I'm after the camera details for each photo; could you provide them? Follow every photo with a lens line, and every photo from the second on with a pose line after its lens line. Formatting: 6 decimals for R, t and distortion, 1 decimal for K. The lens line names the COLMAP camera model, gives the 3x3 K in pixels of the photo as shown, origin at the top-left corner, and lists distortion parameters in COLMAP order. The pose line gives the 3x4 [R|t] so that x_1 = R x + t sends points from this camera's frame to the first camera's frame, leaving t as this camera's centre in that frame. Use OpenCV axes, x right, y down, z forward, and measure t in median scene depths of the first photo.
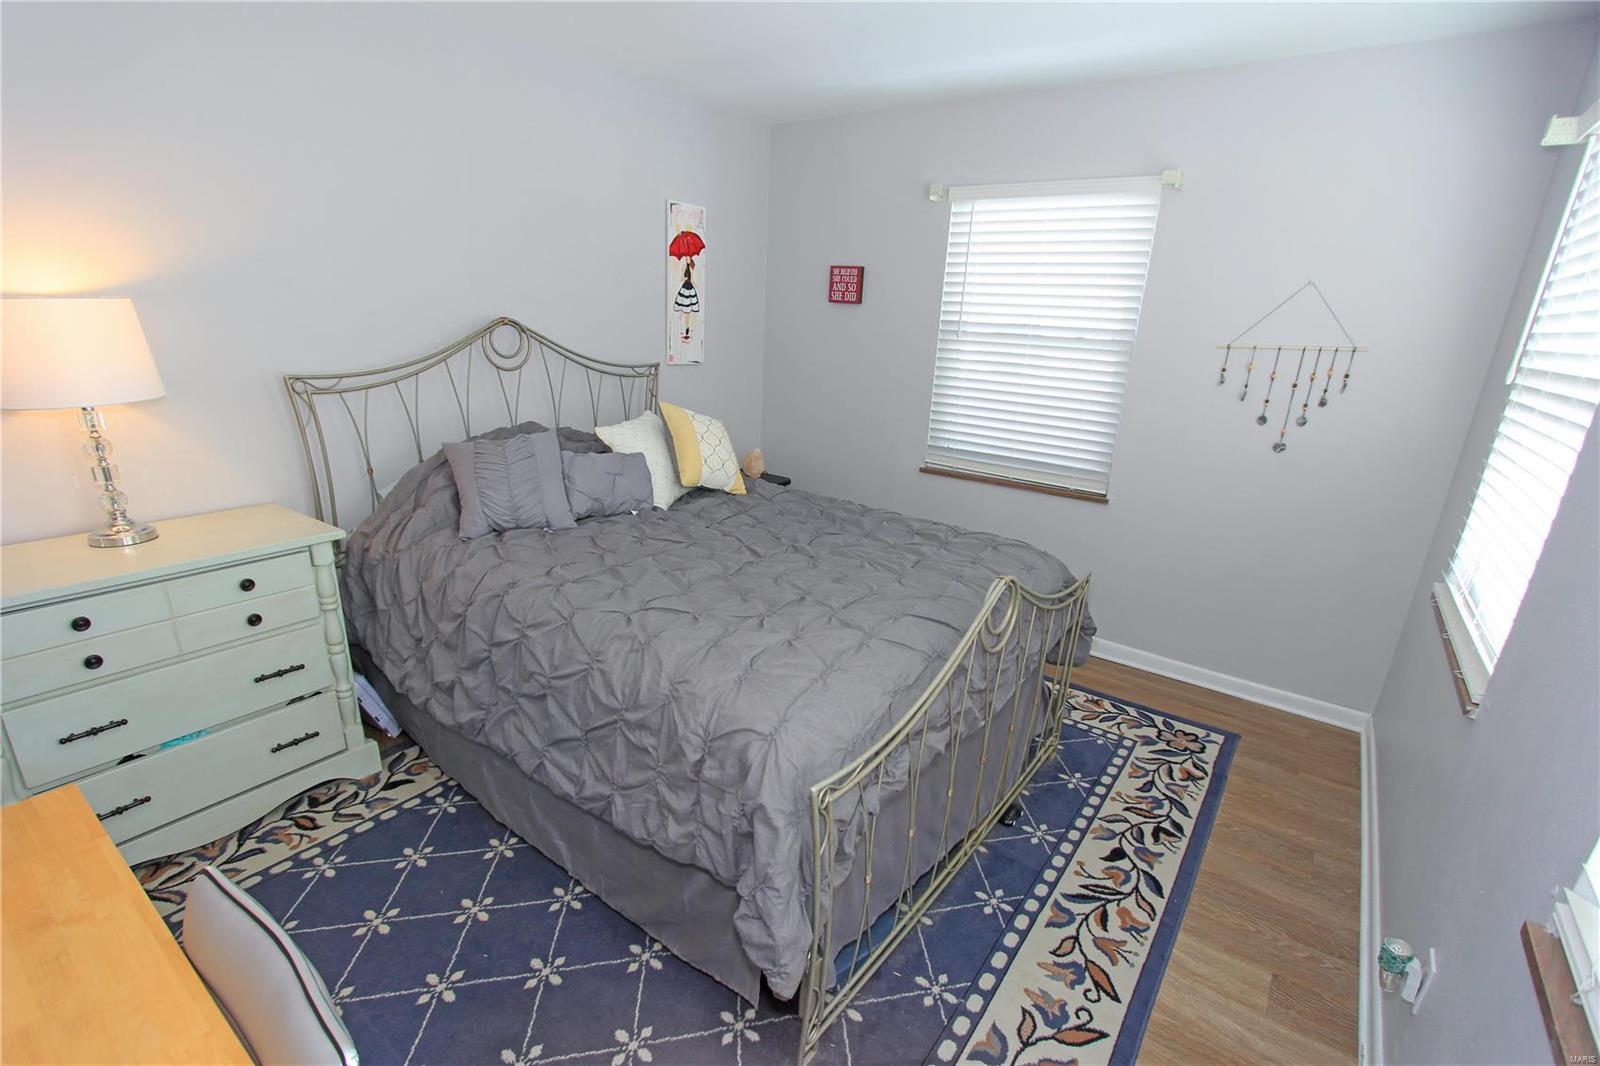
lens RADIAL K [[731.1, 0, 783.4], [0, 731.1, 561.1], [0, 0, 1]] dist [-0.017355, -0.000299]
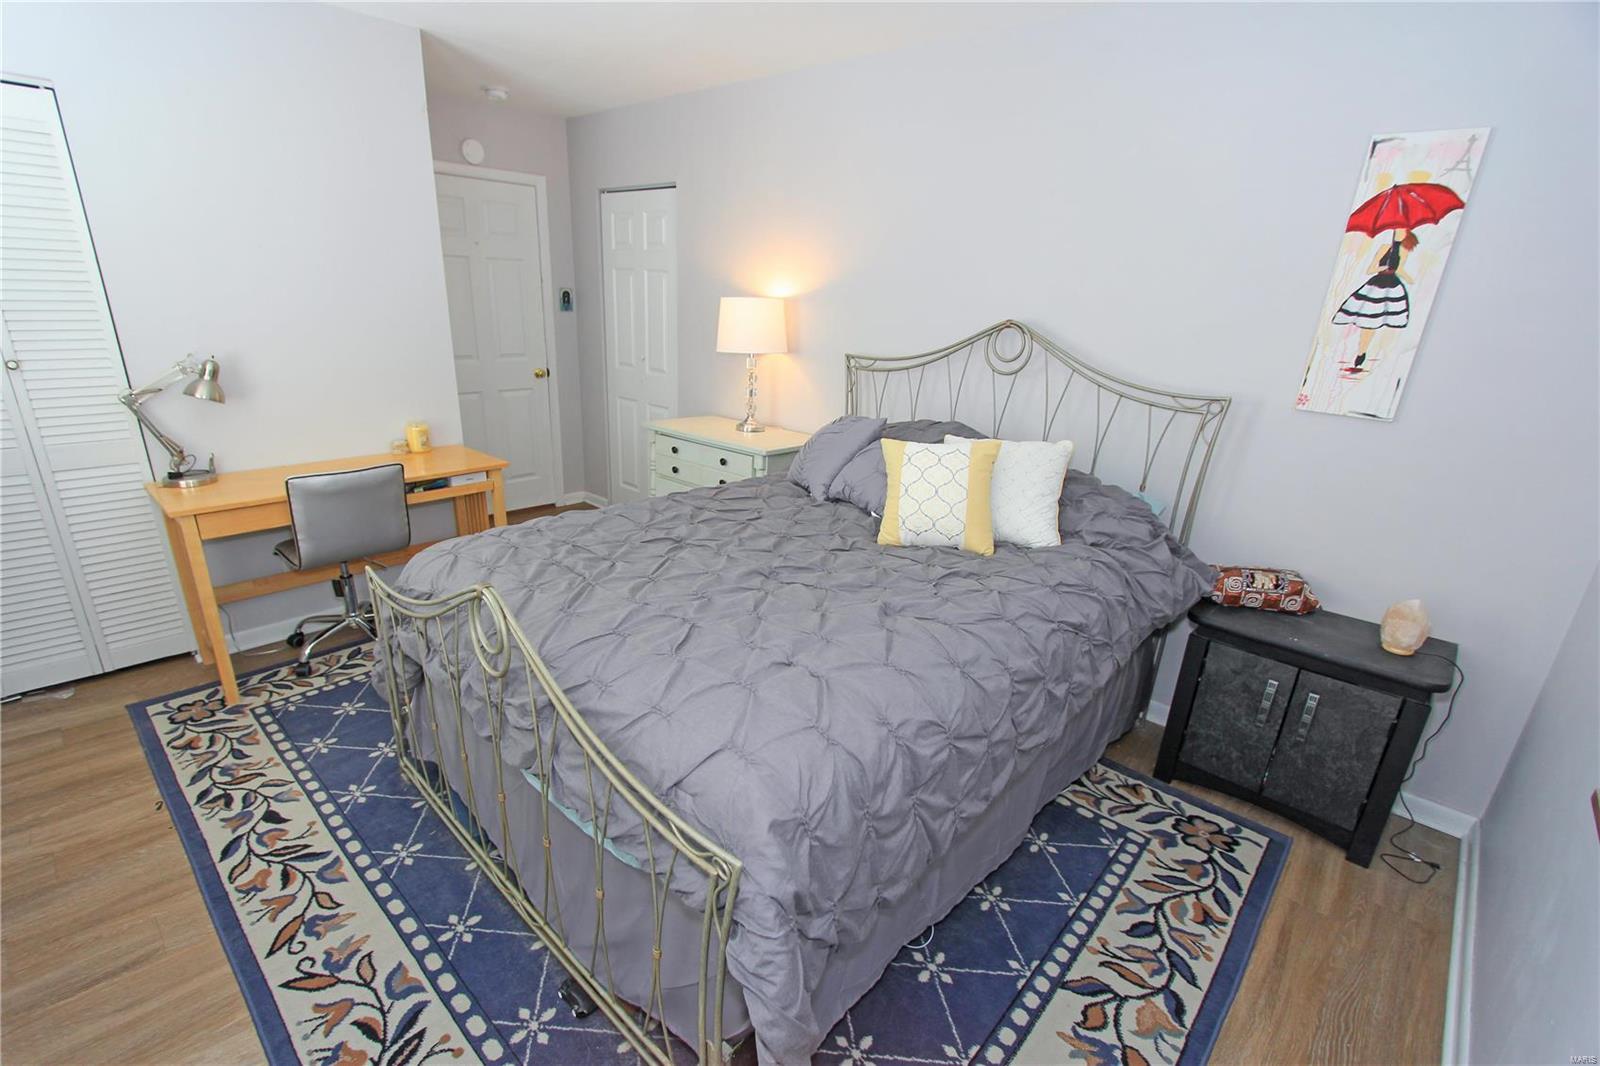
lens RADIAL K [[731.5, 0, 796.6], [0, 731.5, 569.8], [0, 0, 1]] dist [-0.014248, 0.000065]
pose [[-0.097959, 0.314140, -0.944309, 0.981195], [-0.358935, 0.873855, 0.327937, -0.380512], [0.928208, 0.371070, 0.027154, 1.217304]]
